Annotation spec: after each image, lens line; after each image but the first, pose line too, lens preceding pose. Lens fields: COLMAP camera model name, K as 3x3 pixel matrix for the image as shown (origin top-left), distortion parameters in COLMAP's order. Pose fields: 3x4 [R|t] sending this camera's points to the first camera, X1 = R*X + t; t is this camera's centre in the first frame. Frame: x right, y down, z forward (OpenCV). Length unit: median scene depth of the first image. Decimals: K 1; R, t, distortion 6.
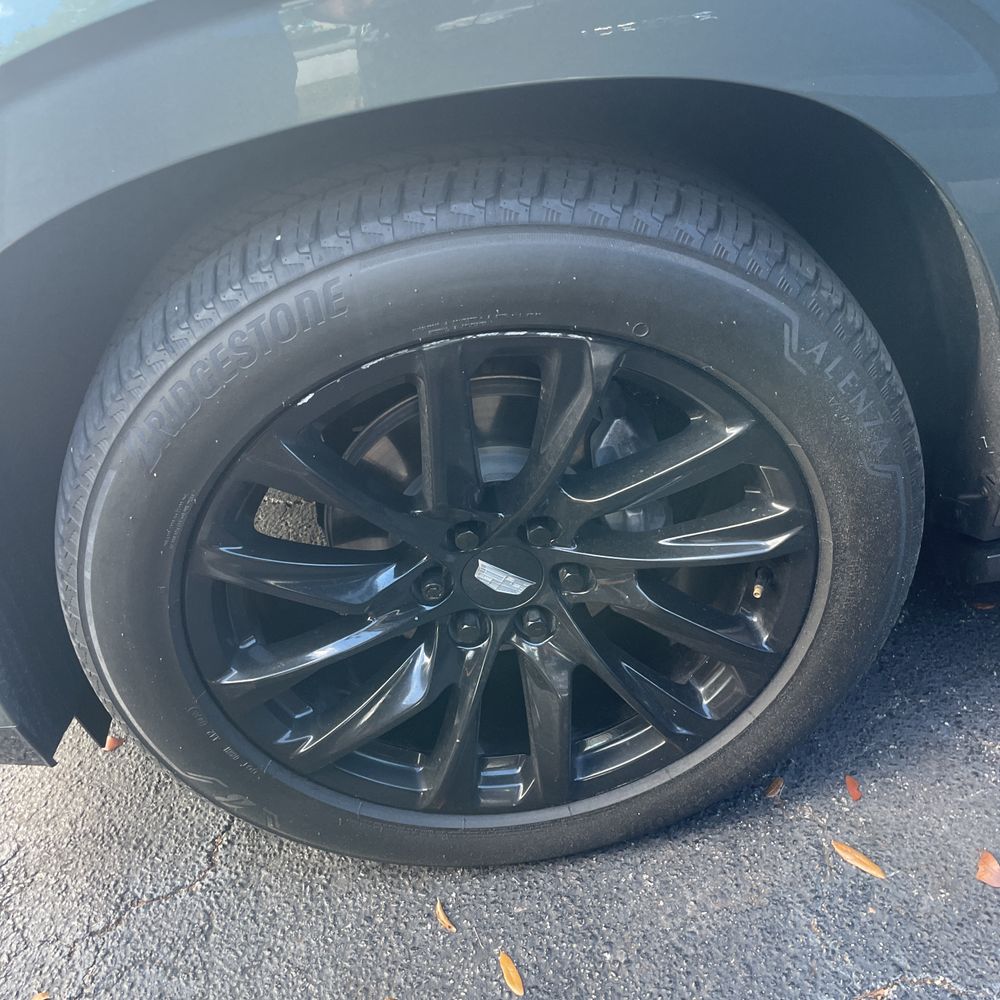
lens RADIAL K [[1071.2, 0, 488.9], [0, 1071.2, 501.2], [0, 0, 1]] dist [0.075168, -0.099282]
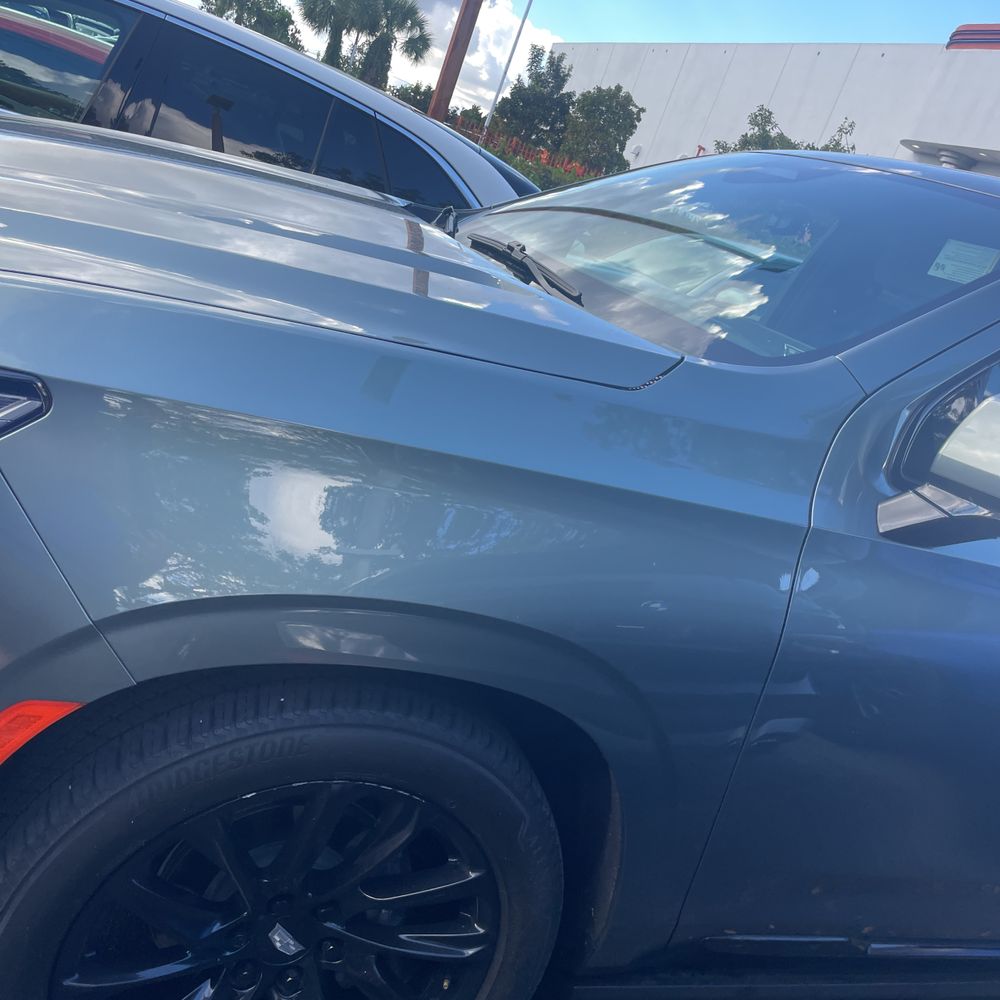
lens RADIAL K [[1071.2, 0, 488.9], [0, 1071.2, 501.2], [0, 0, 1]] dist [0.075168, -0.099282]
pose [[0.869444, 0.345415, 0.353208, -0.526177], [-0.207434, 0.904116, -0.373557, 0.029480], [-0.448373, 0.251520, 0.857729, -0.561141]]
